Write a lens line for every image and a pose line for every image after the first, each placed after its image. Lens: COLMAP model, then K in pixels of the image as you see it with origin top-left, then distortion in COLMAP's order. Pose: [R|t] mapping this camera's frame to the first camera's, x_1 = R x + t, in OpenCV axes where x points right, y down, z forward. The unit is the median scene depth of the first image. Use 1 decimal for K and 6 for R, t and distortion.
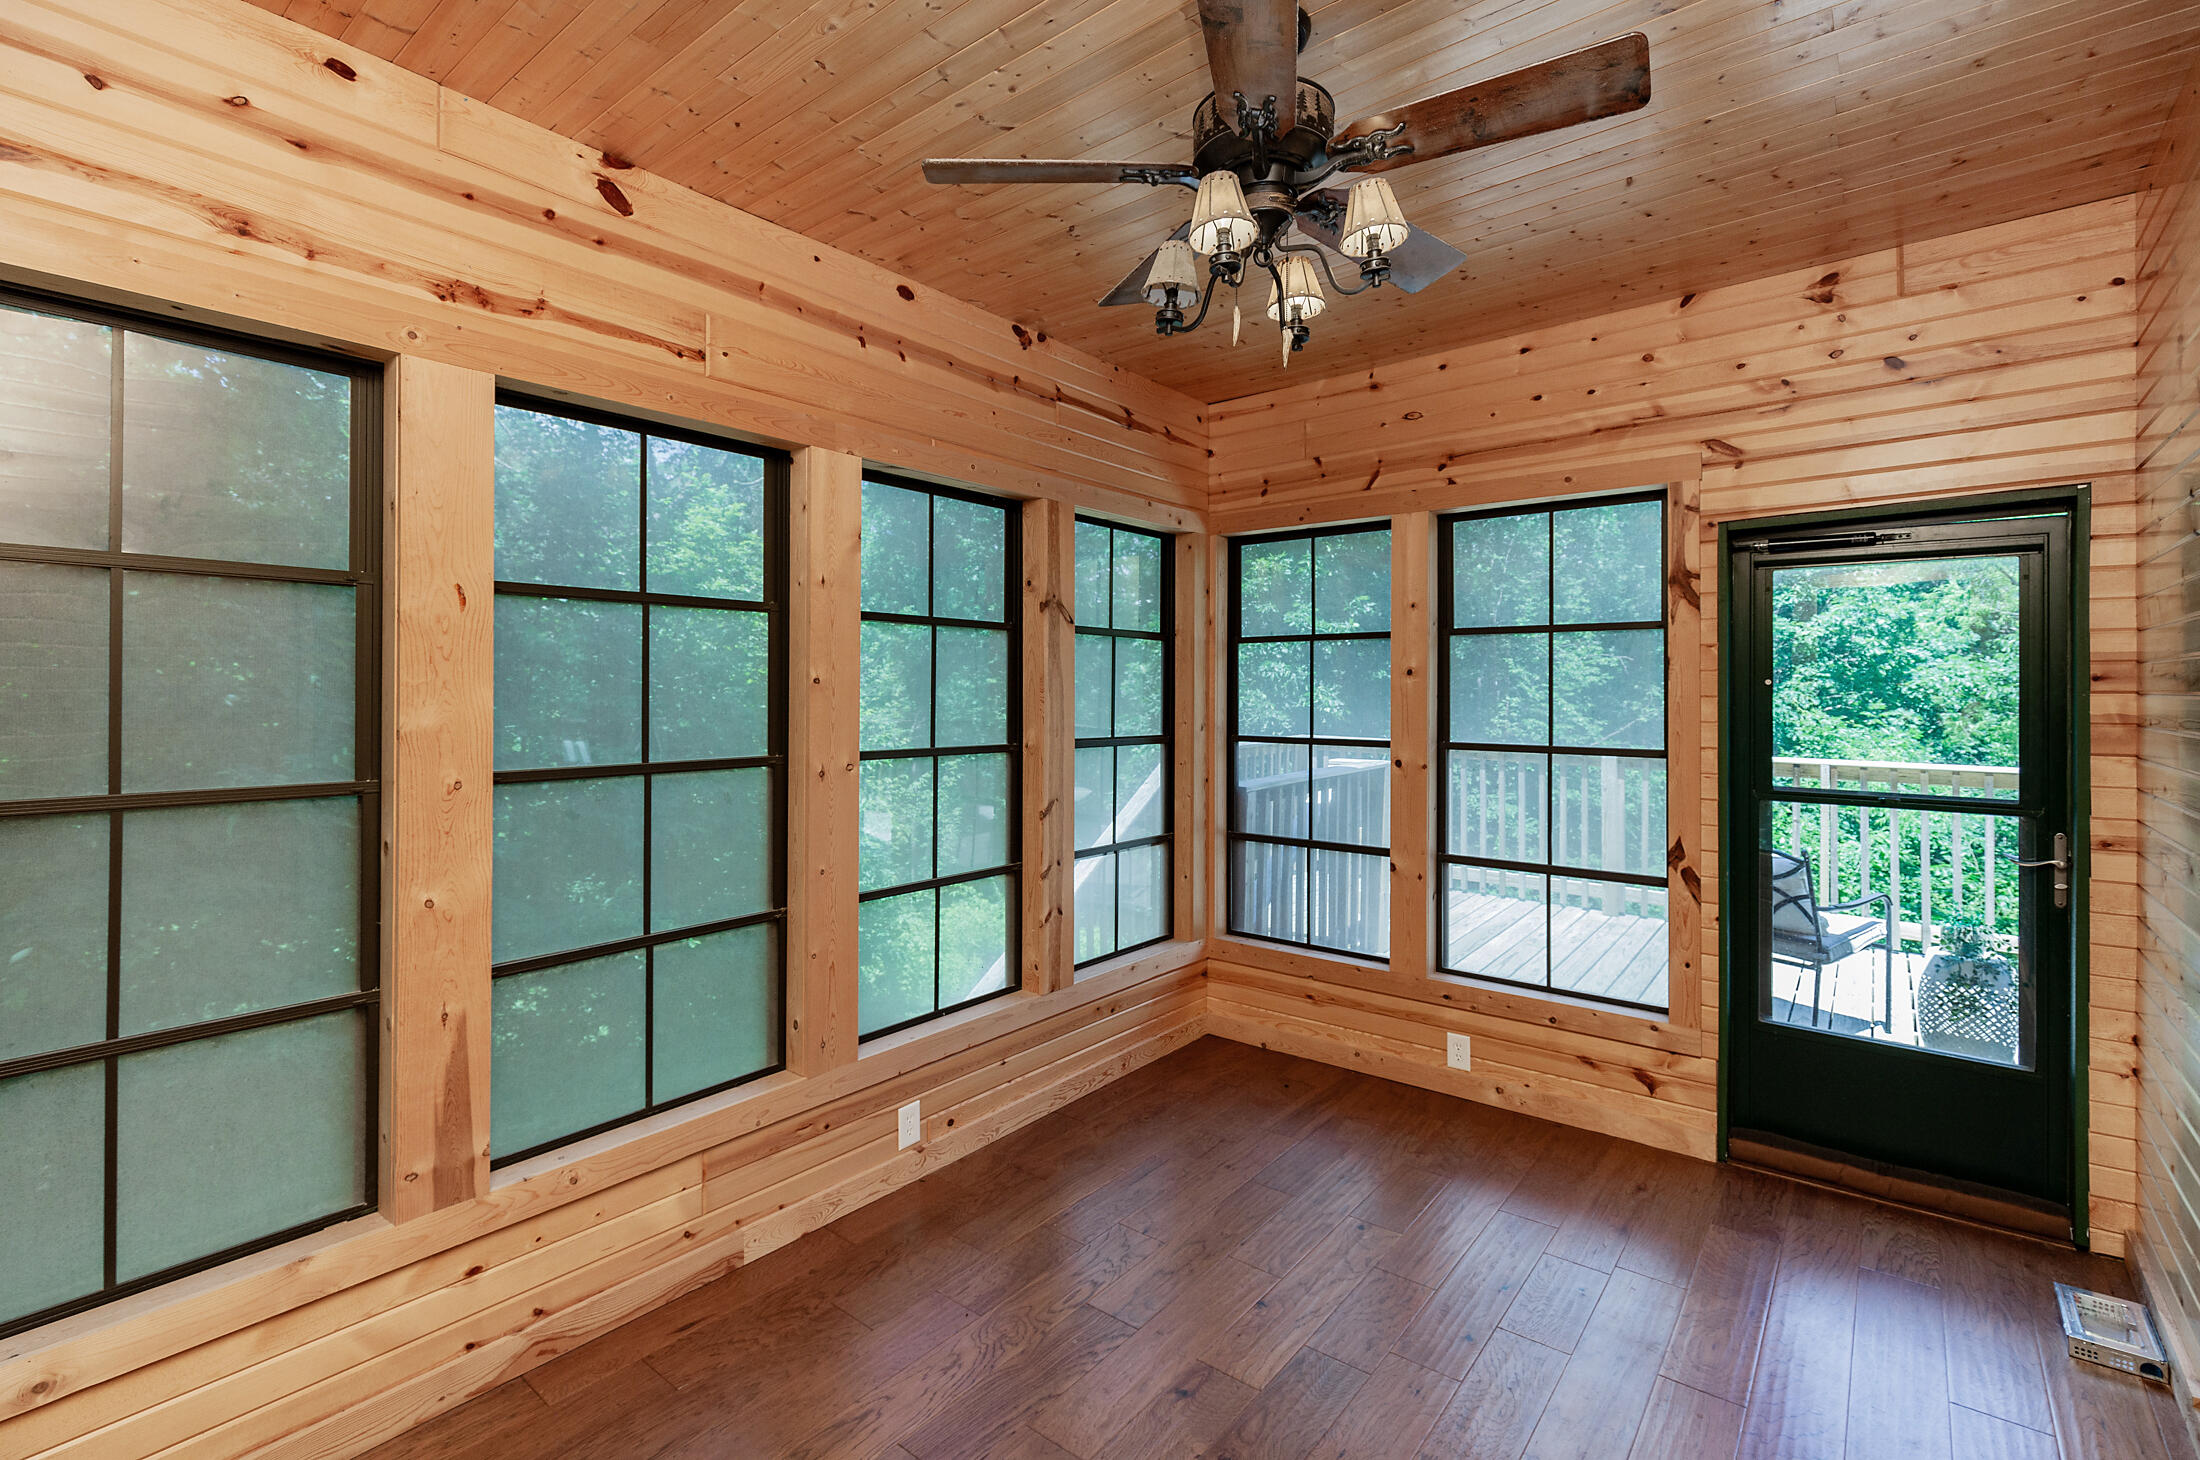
lens RADIAL K [[1001.8, 0, 1086.3], [0, 1001.8, 710.1], [0, 0, 1]] dist [0.012323, -0.004647]
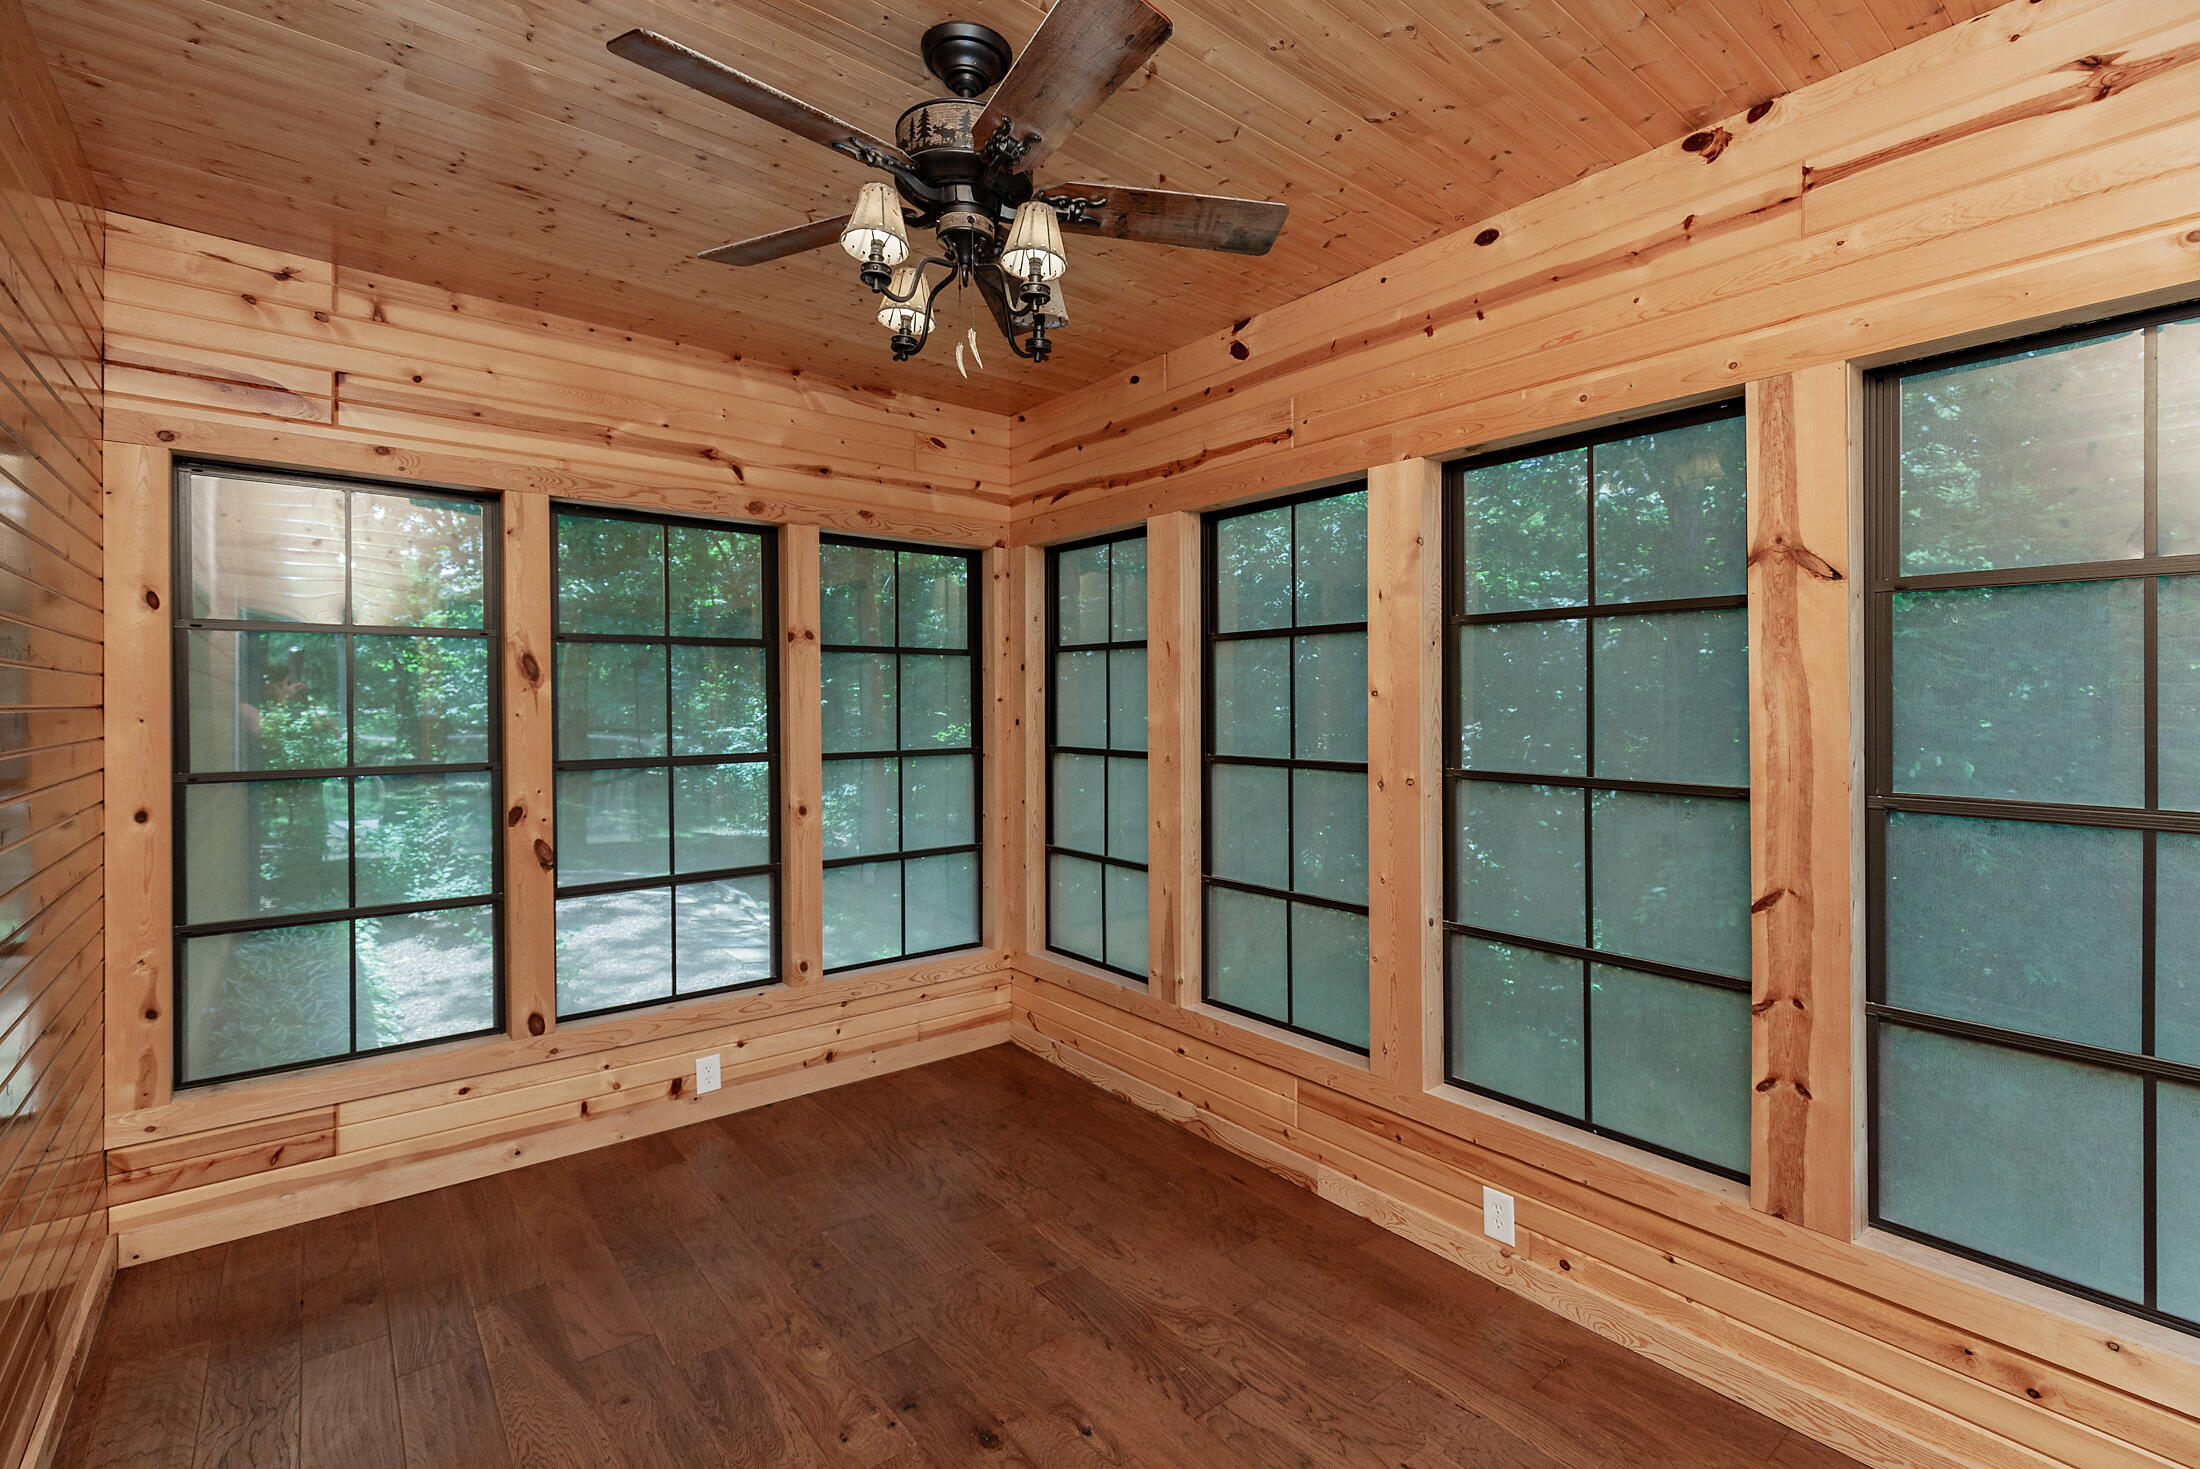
lens RADIAL K [[1001.8, 0, 1091.1], [0, 1001.8, 711.9], [0, 0, 1]] dist [0.012323, -0.004647]
pose [[-0.223123, 0.020105, -0.974583, 0.794469], [-0.003423, 0.999765, 0.021408, -0.032452], [0.974784, 0.008112, -0.223002, 0.937149]]
